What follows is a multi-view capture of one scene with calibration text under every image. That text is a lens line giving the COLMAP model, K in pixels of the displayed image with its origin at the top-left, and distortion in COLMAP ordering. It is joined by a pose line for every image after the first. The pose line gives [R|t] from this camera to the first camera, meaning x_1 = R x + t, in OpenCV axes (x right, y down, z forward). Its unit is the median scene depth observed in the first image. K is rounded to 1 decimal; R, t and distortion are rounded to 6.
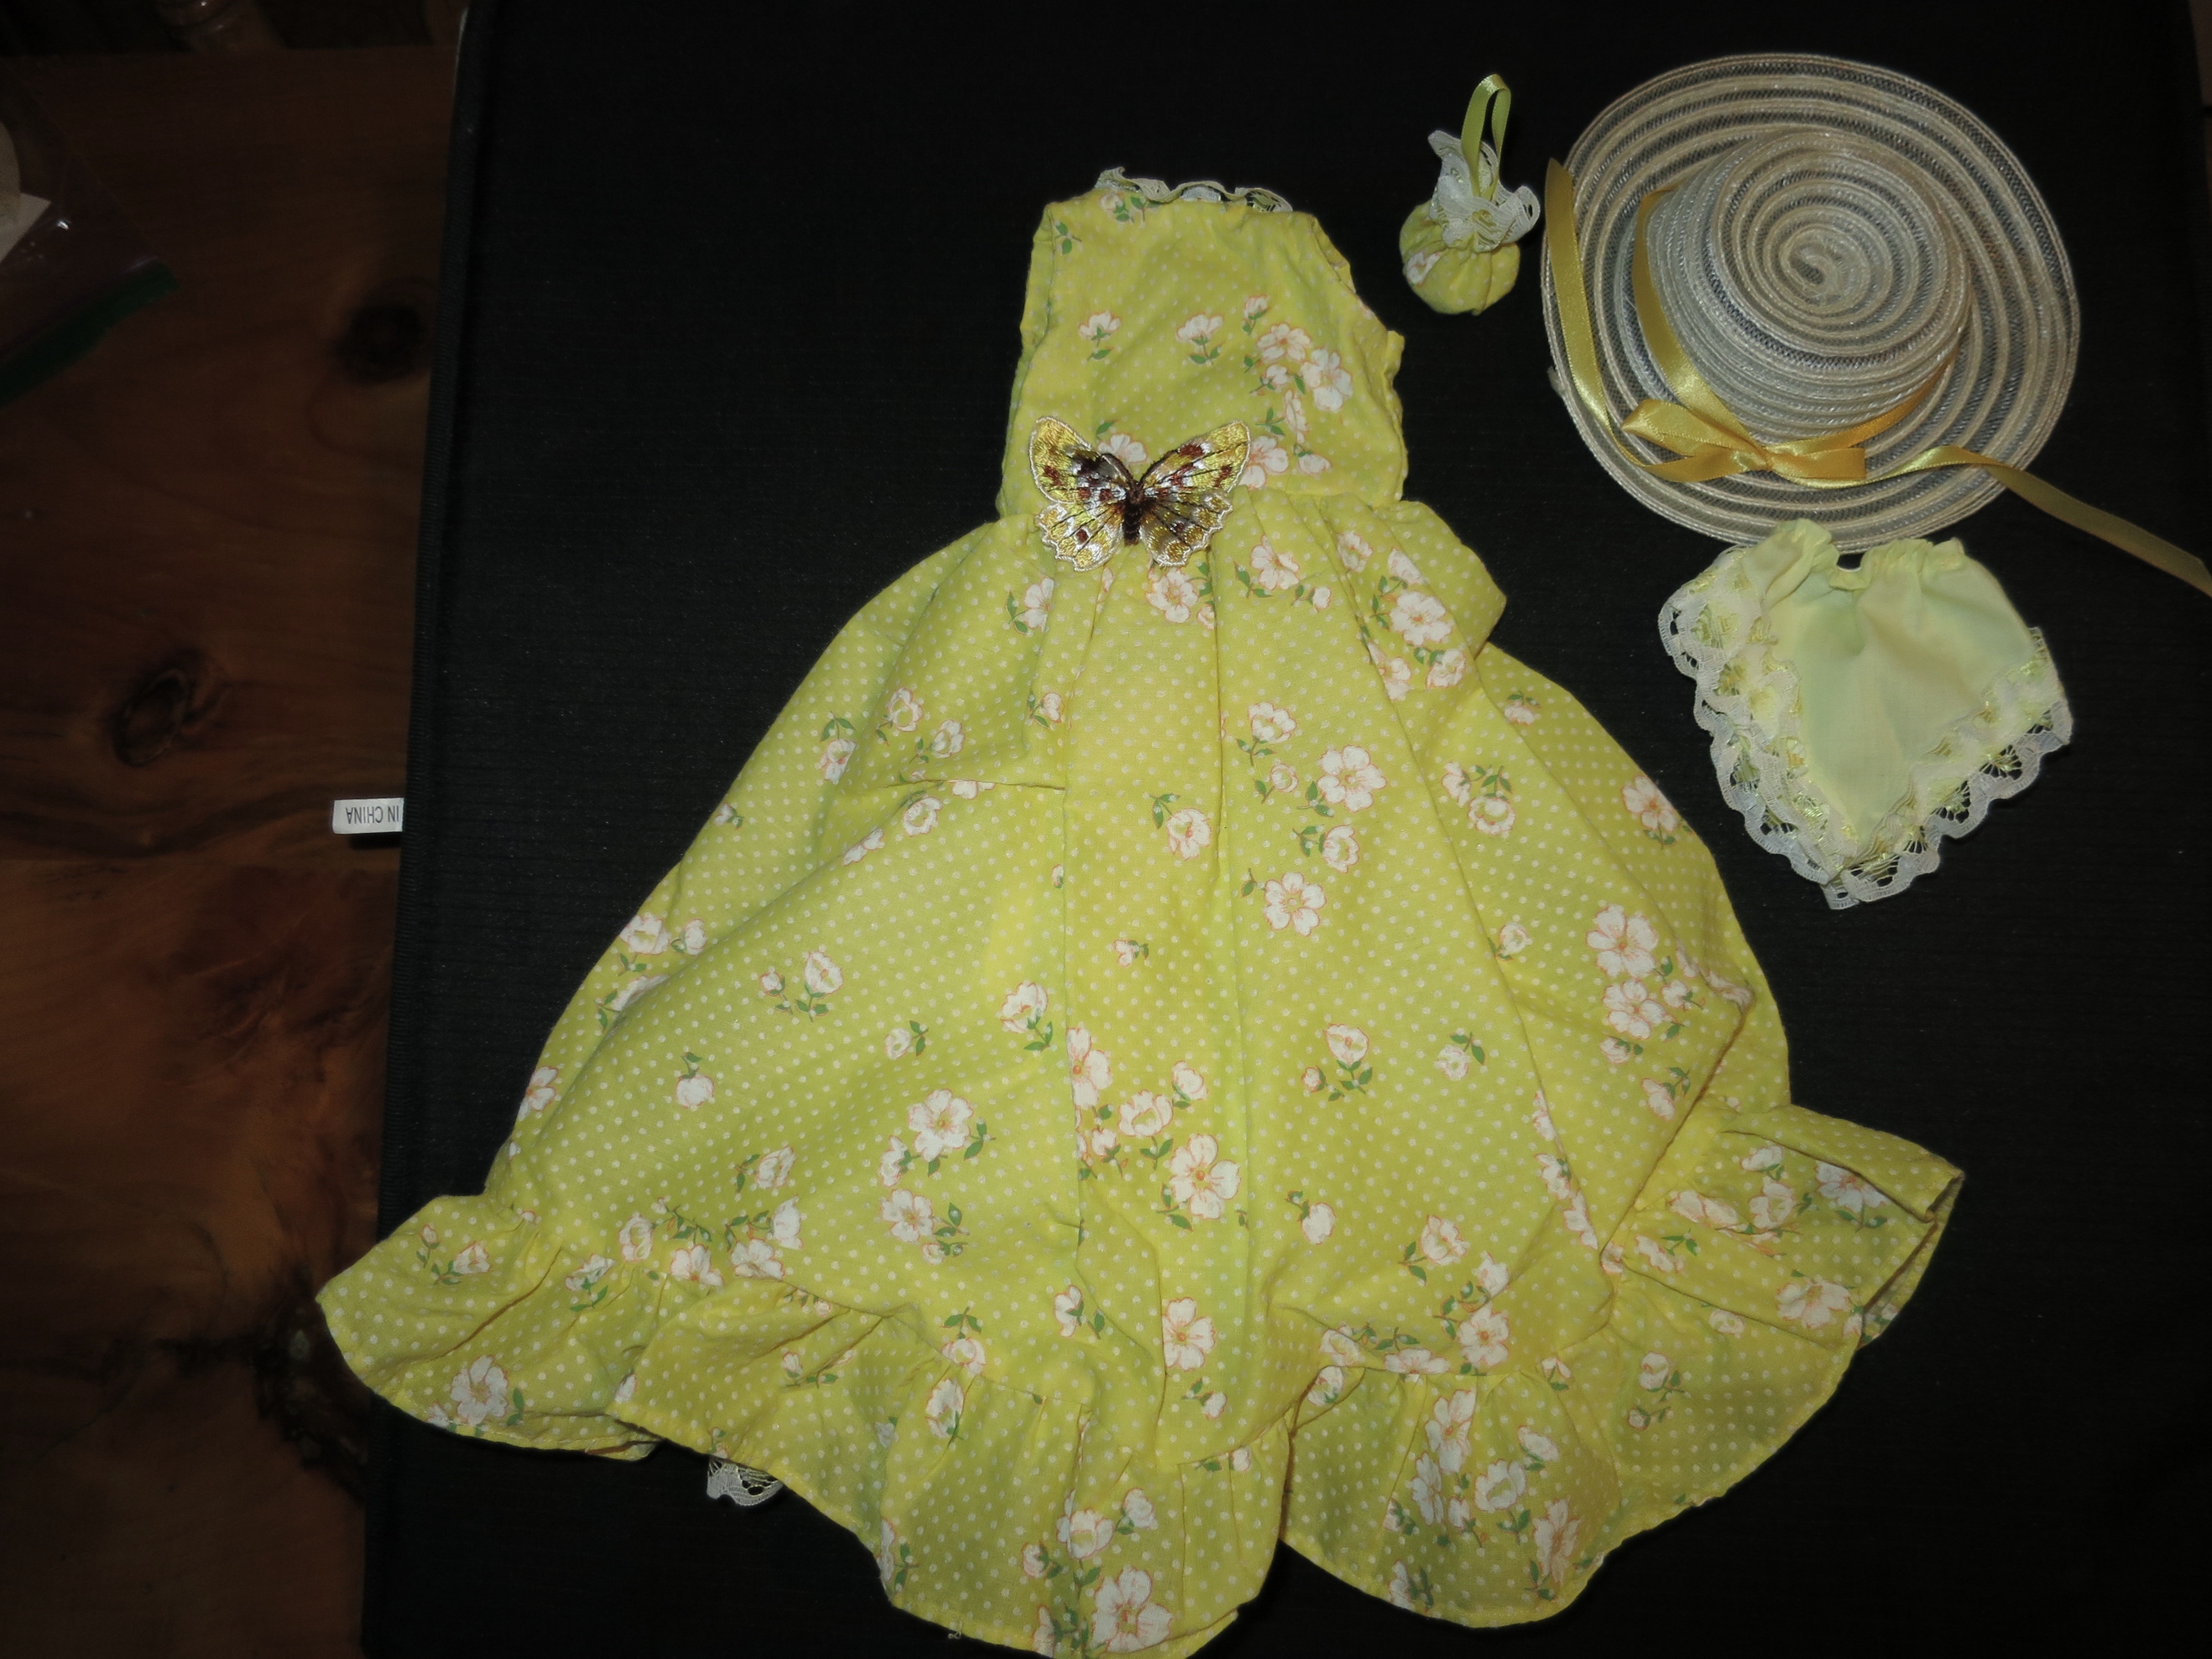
lens RADIAL K [[1533.5, 0, 1139.7], [0, 1533.5, 827.7], [0, 0, 1]] dist [-0.008163, 0.002425]
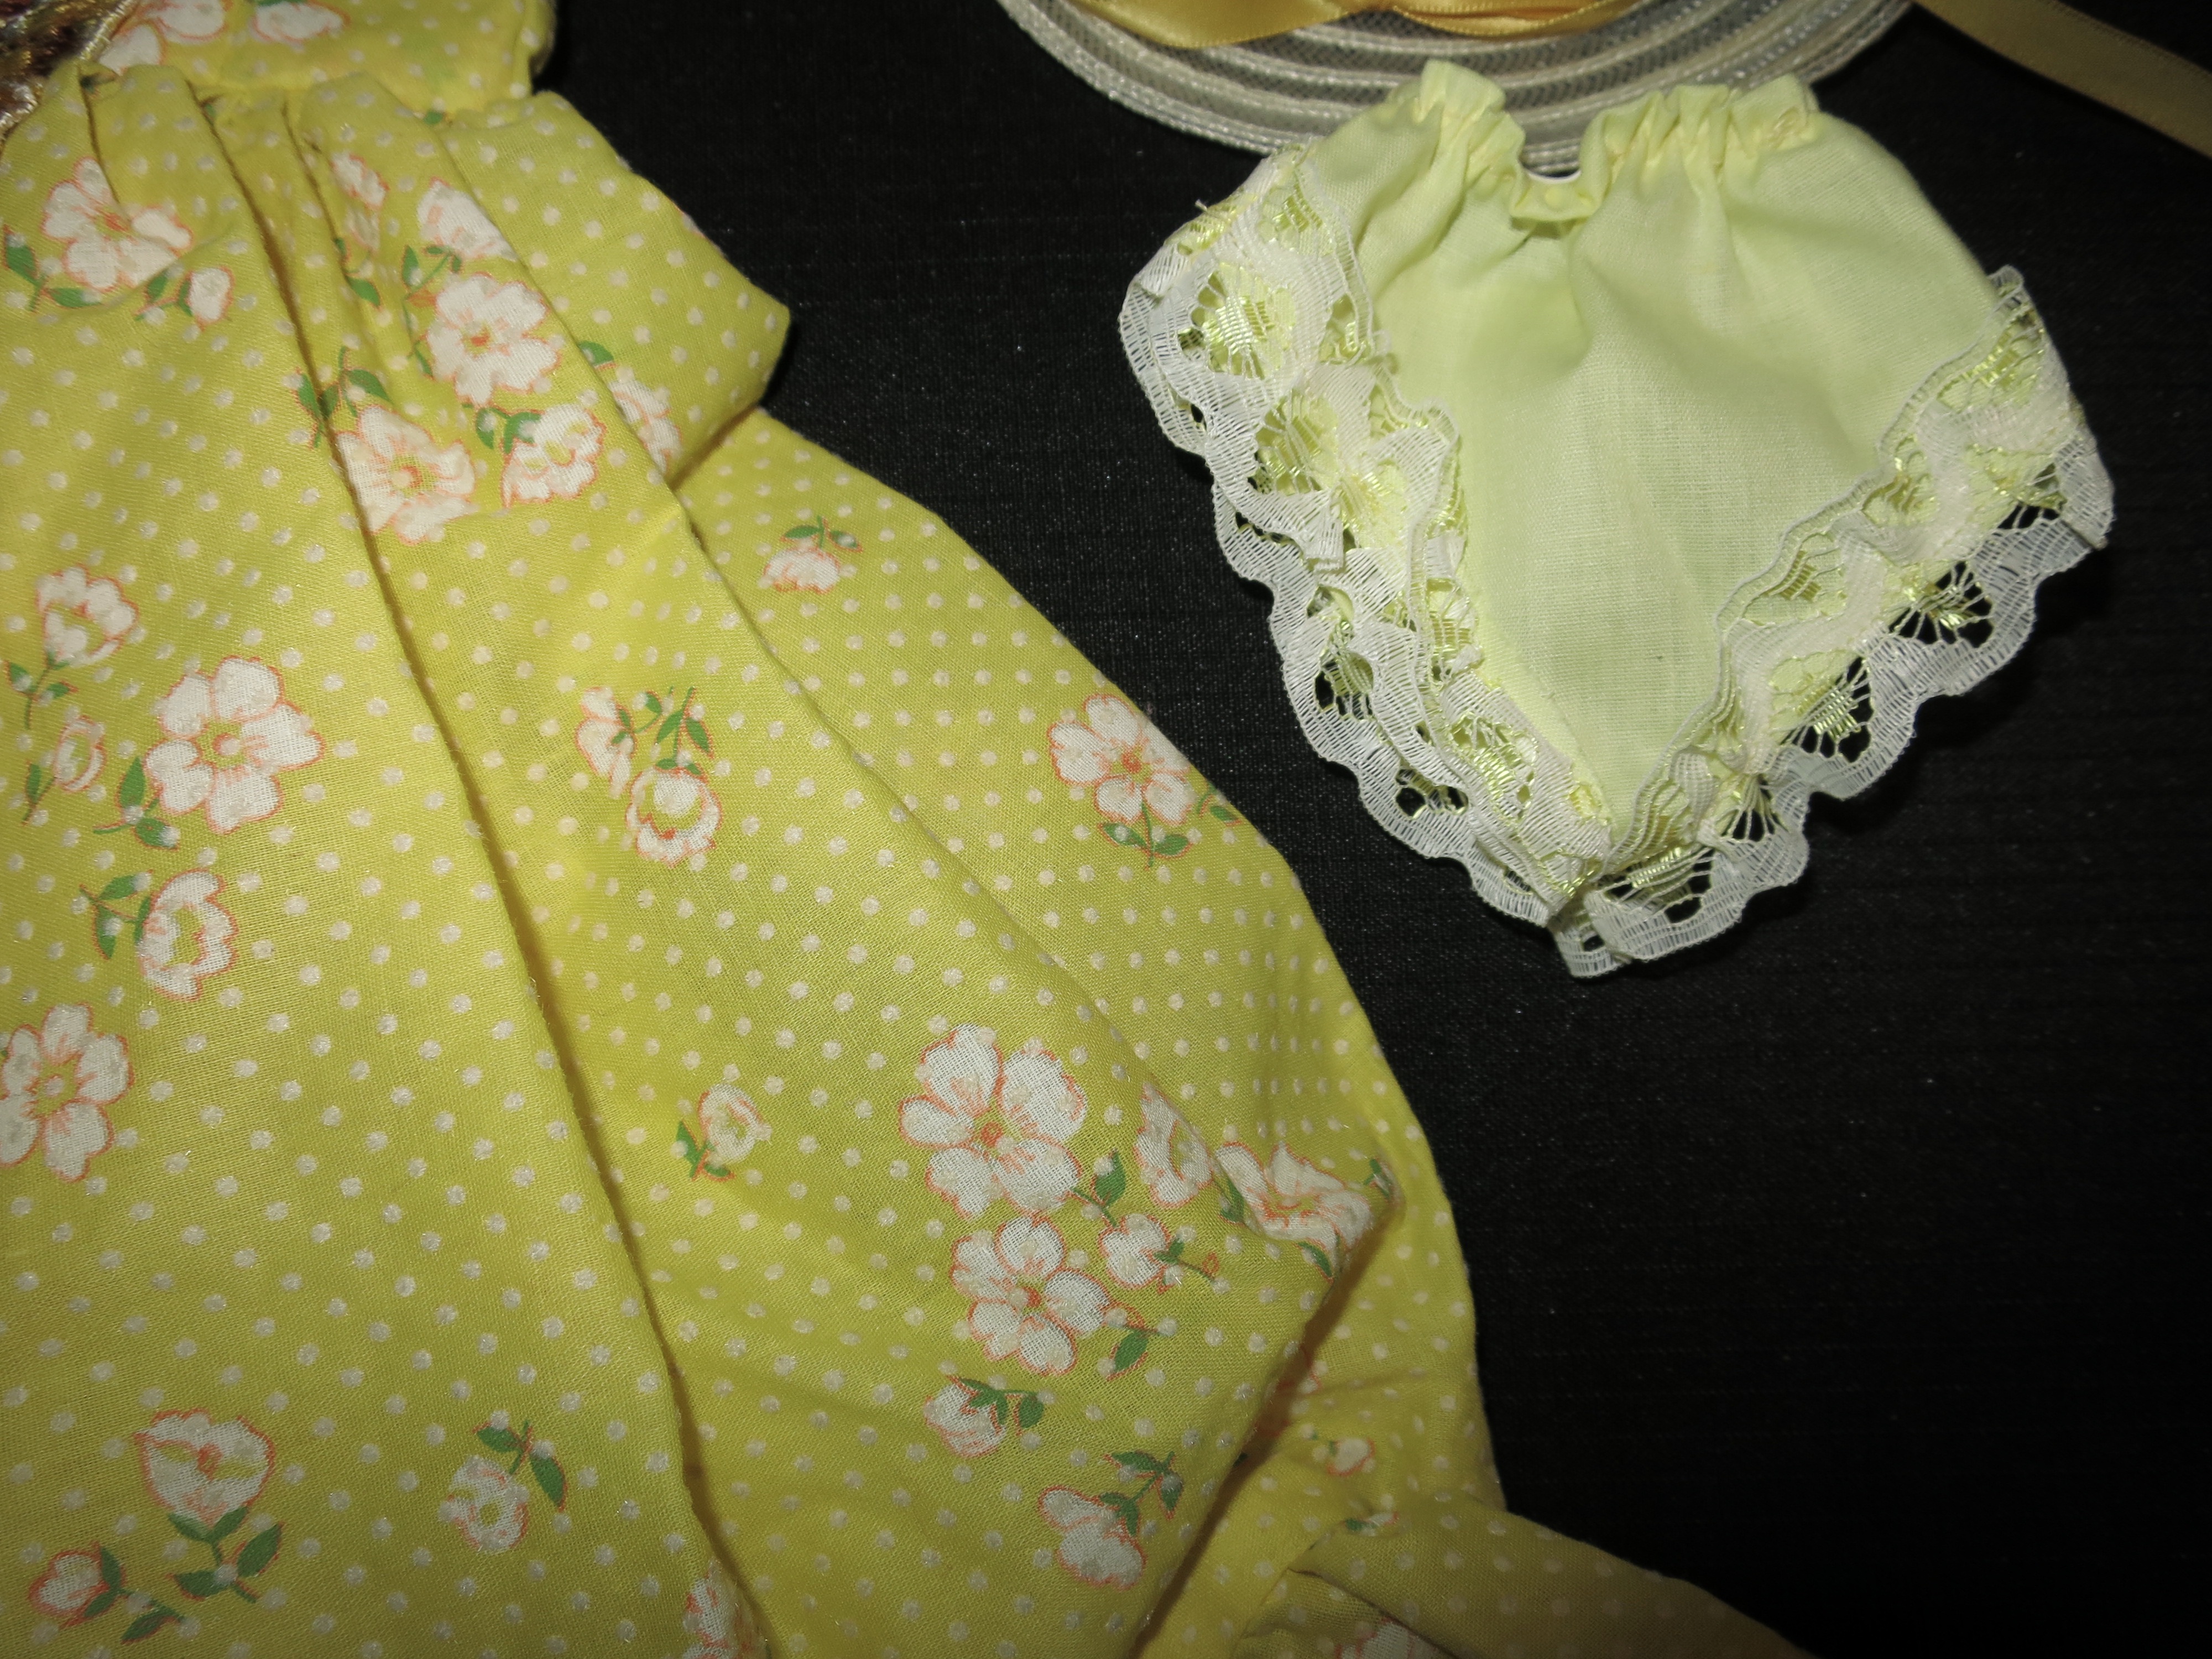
lens RADIAL K [[1572.0, 0, 1042.0], [0, 1572.0, 832.7], [0, 0, 1]] dist [-0.030619, 0.002887]
pose [[0.998107, -0.061477, -0.001571, 0.315315], [0.061491, 0.998040, 0.011656, -0.002073], [0.000851, -0.011730, 0.999931, 0.573912]]
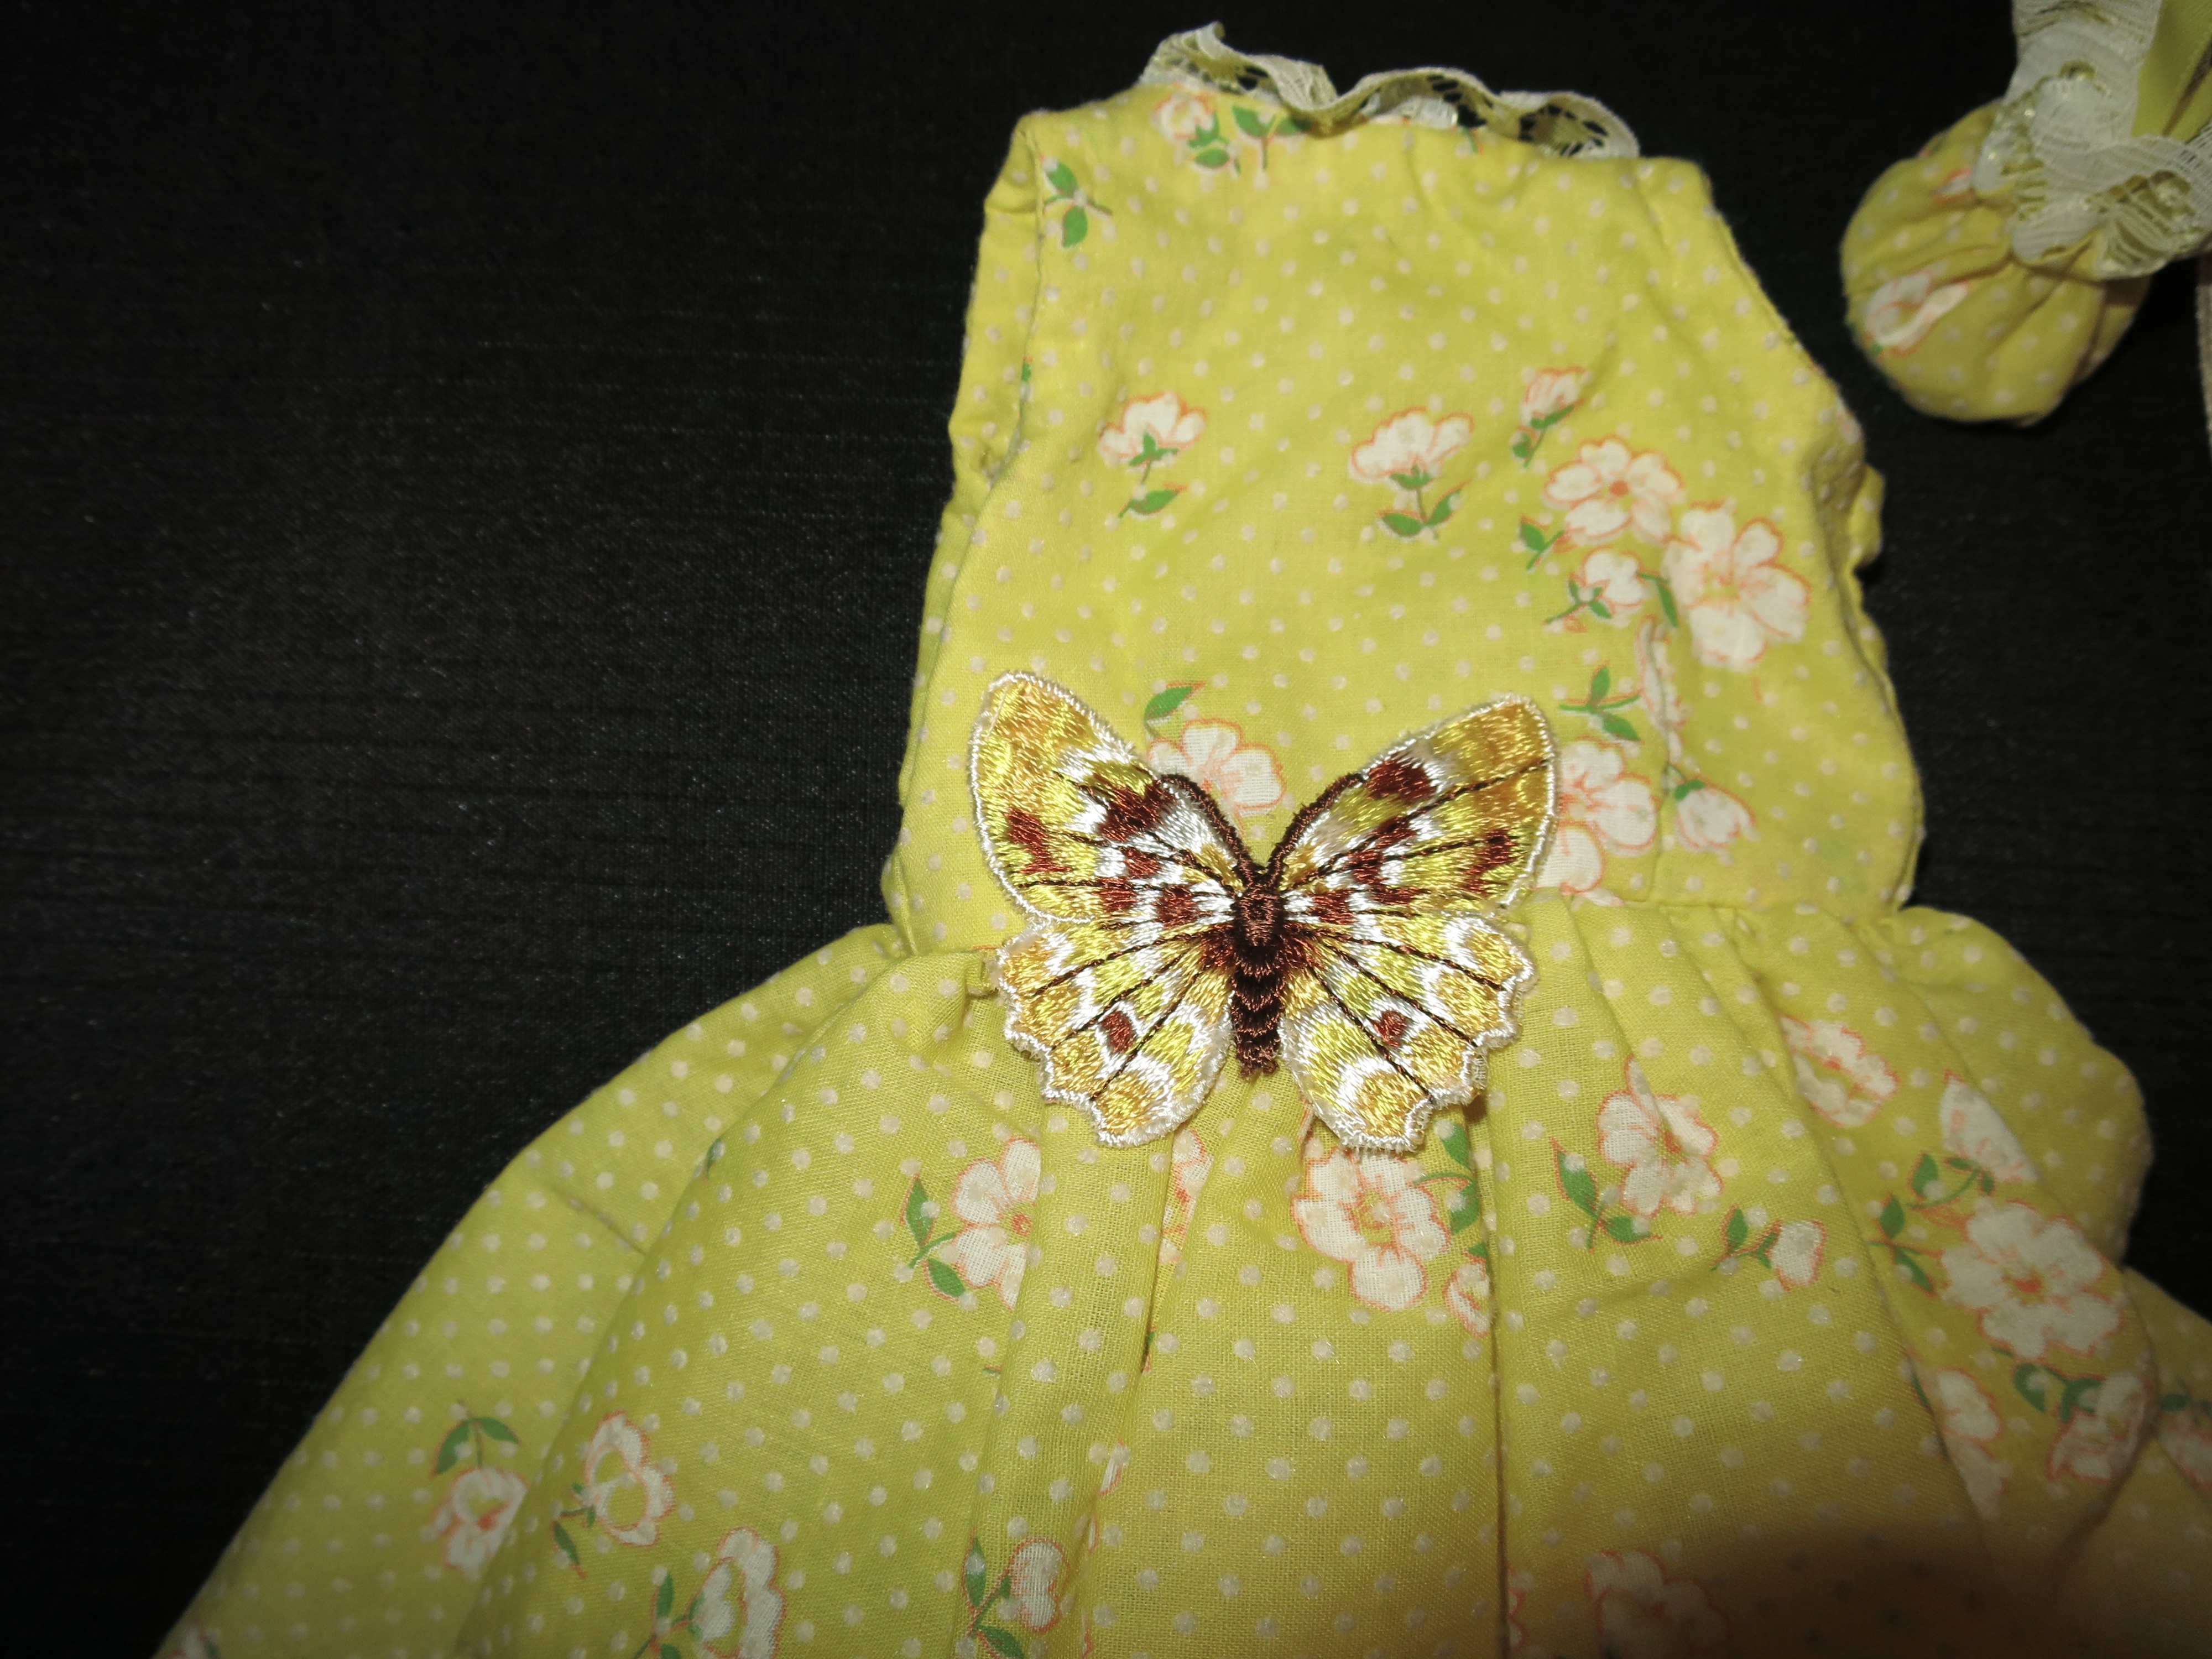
lens RADIAL K [[1540.2, 0, 1105.1], [0, 1540.2, 893.3], [0, 0, 1]] dist [-0.029083, 0.000272]
pose [[0.999179, 0.015569, 0.037405, -0.054023], [-0.016888, 0.999238, 0.035195, -0.234223], [-0.036829, -0.035798, 0.998680, 0.632659]]
